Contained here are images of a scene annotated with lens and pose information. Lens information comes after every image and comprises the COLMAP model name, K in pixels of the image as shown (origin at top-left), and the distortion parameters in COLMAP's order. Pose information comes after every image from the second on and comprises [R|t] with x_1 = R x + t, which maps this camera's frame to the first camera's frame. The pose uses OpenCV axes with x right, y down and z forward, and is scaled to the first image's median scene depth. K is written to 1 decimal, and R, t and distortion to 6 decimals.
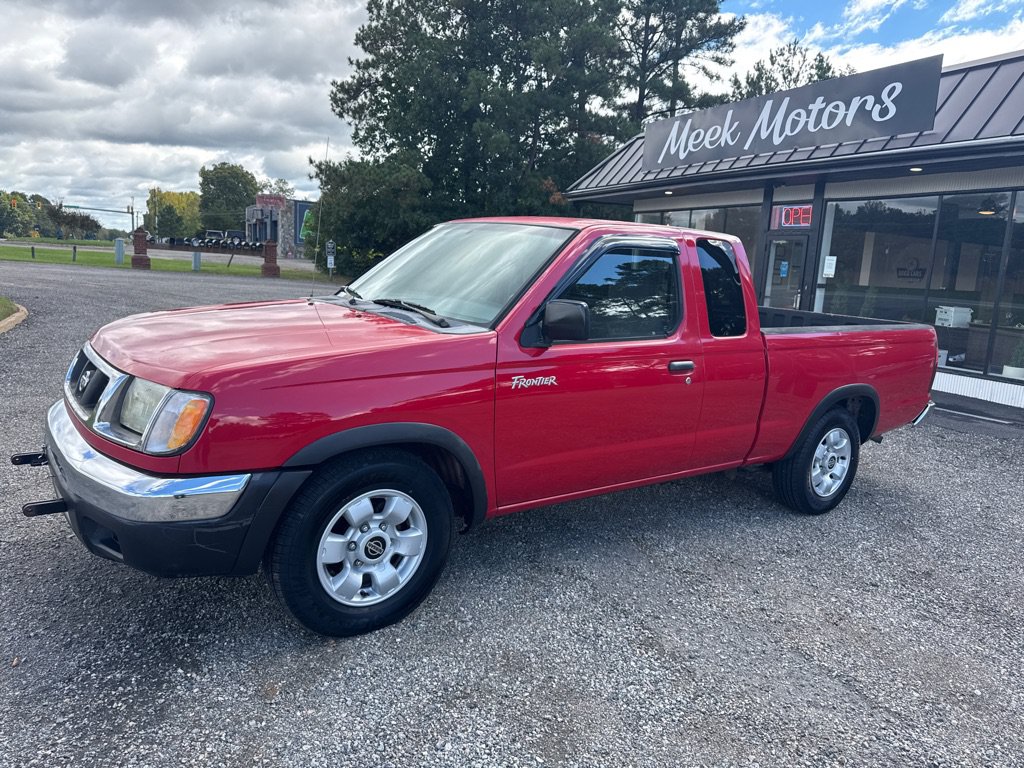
lens RADIAL K [[726.3, 0, 513.1], [0, 726.3, 387.4], [0, 0, 1]] dist [0.036096, -0.037547]
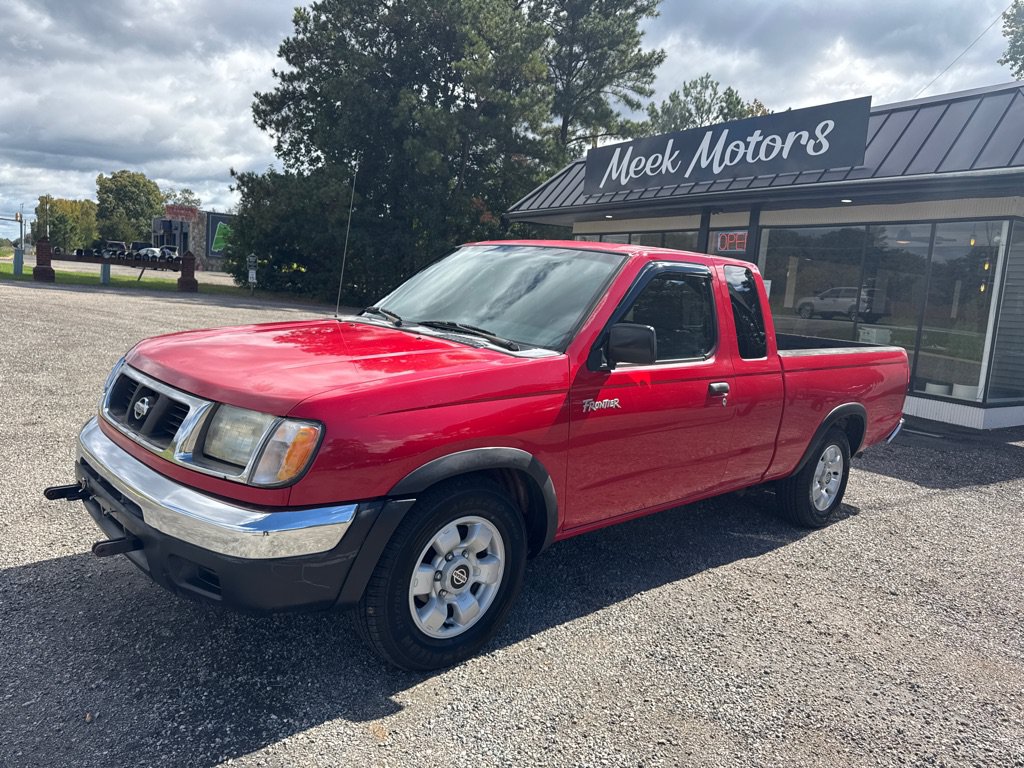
lens RADIAL K [[726.3, 0, 520.4], [0, 726.3, 382.6], [0, 0, 1]] dist [0.036096, -0.037547]
pose [[0.992118, -0.003453, 0.125262, -0.048791], [0.007195, 0.999541, -0.029432, -0.002226], [-0.125103, 0.030101, 0.991687, 0.002860]]
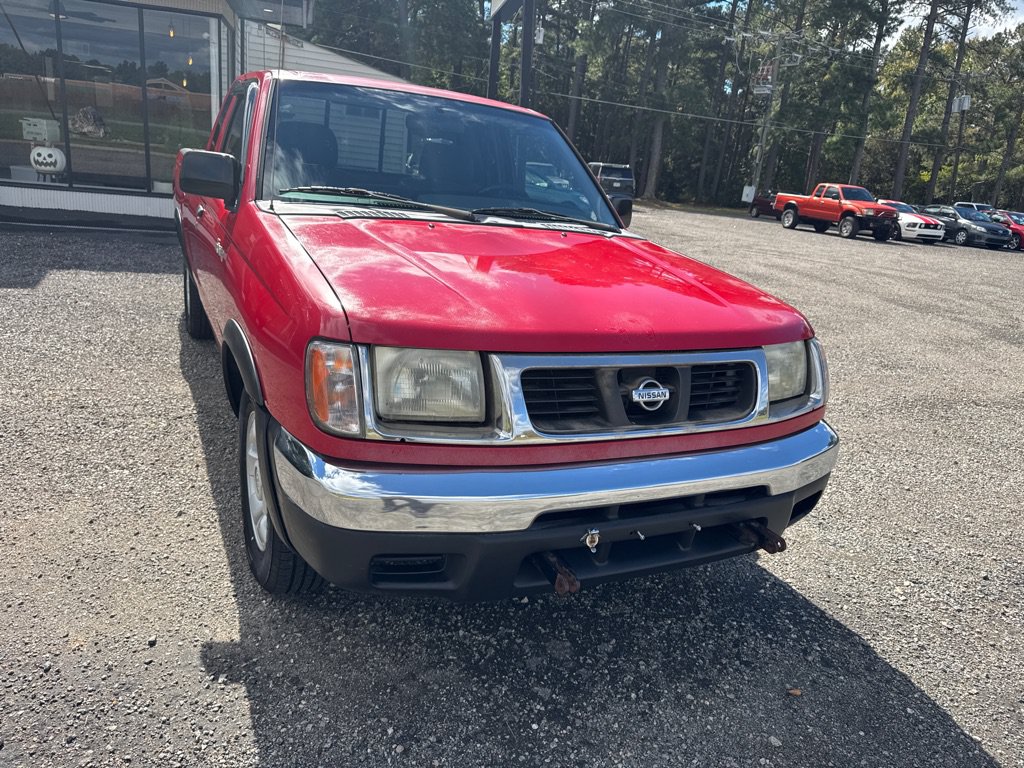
lens RADIAL K [[726.3, 0, 508.5], [0, 726.3, 381.1], [0, 0, 1]] dist [0.036096, -0.037547]
pose [[0.183447, -0.338467, 0.922923, -0.269732], [0.075267, 0.940936, 0.330112, -0.055707], [-0.980144, 0.008908, 0.198087, 0.219100]]
